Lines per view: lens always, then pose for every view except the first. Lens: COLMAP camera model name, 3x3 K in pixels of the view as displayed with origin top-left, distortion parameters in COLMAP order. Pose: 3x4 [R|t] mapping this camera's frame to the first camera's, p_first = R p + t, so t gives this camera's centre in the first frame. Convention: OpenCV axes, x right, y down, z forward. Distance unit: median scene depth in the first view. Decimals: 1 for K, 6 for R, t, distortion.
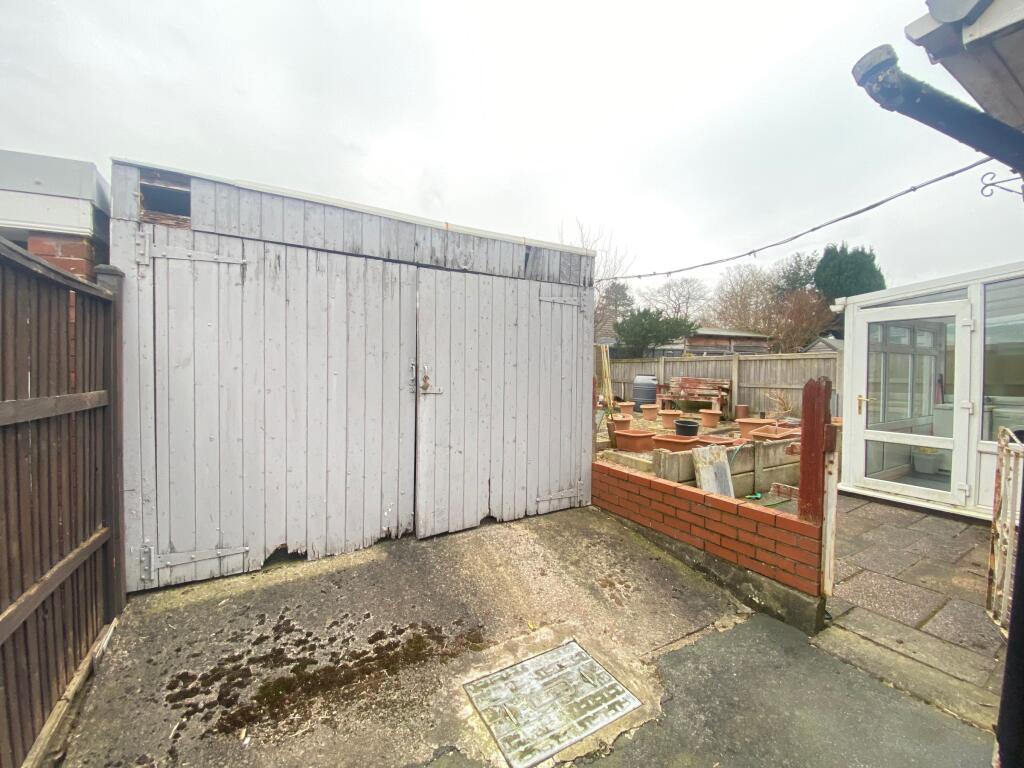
lens RADIAL K [[416.1, 0, 511.4], [0, 416.1, 381.5], [0, 0, 1]] dist [0.021270, -0.021452]
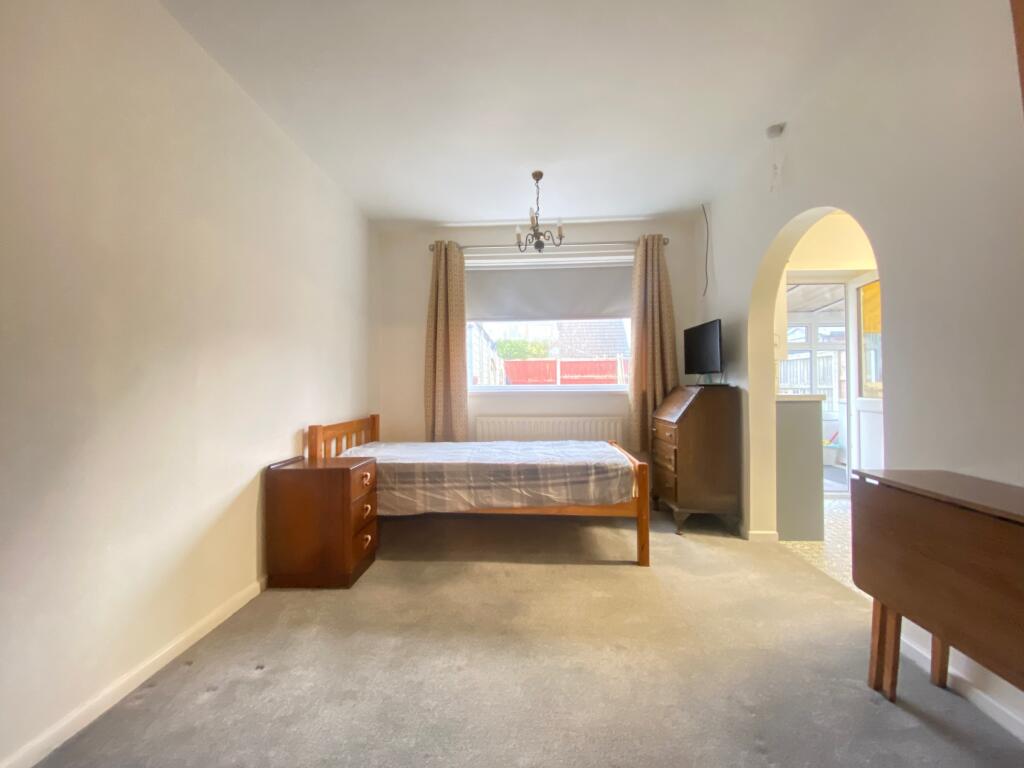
lens RADIAL K [[416.1, 0, 511.4], [0, 416.1, 381.5], [0, 0, 1]] dist [0.021270, -0.021452]
pose [[0.840545, -0.016683, -0.541485, 0.553387], [0.002027, 0.999616, -0.027652, 0.023231], [0.541738, 0.022145, 0.840256, -0.183995]]
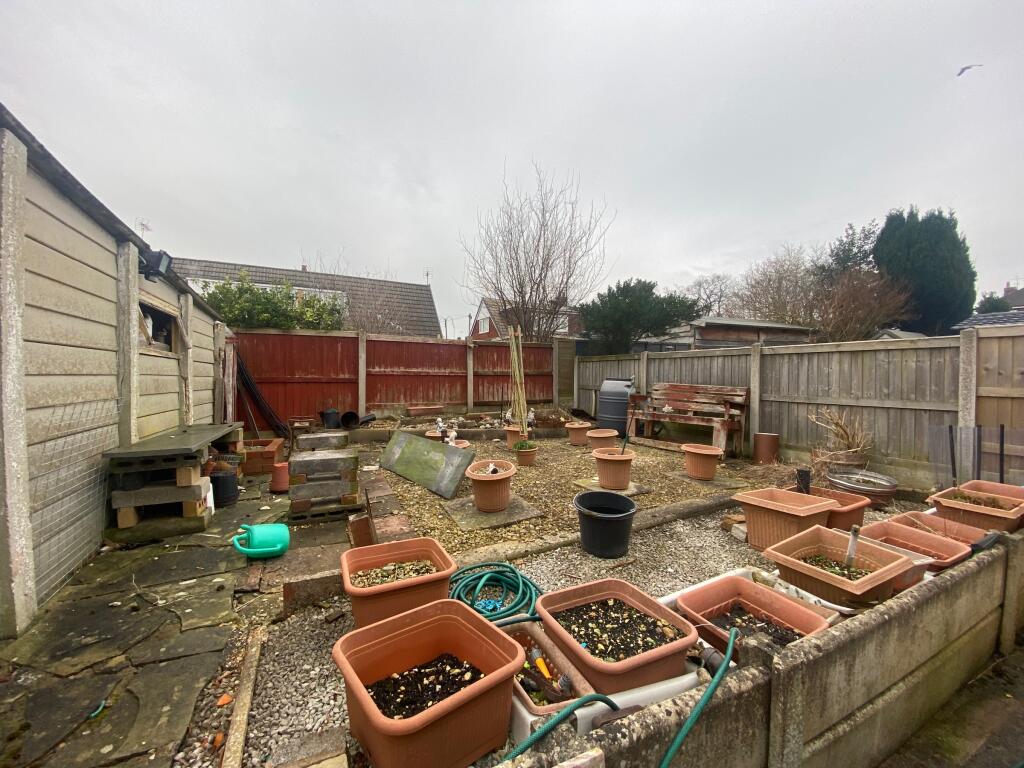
lens RADIAL K [[416.1, 0, 511.4], [0, 416.1, 381.5], [0, 0, 1]] dist [0.021270, -0.021452]
pose [[0.997637, 0.004642, -0.068547, 0.231311], [-0.005085, 0.999967, -0.006284, -0.008173], [0.068515, 0.006617, 0.997628, 0.385896]]
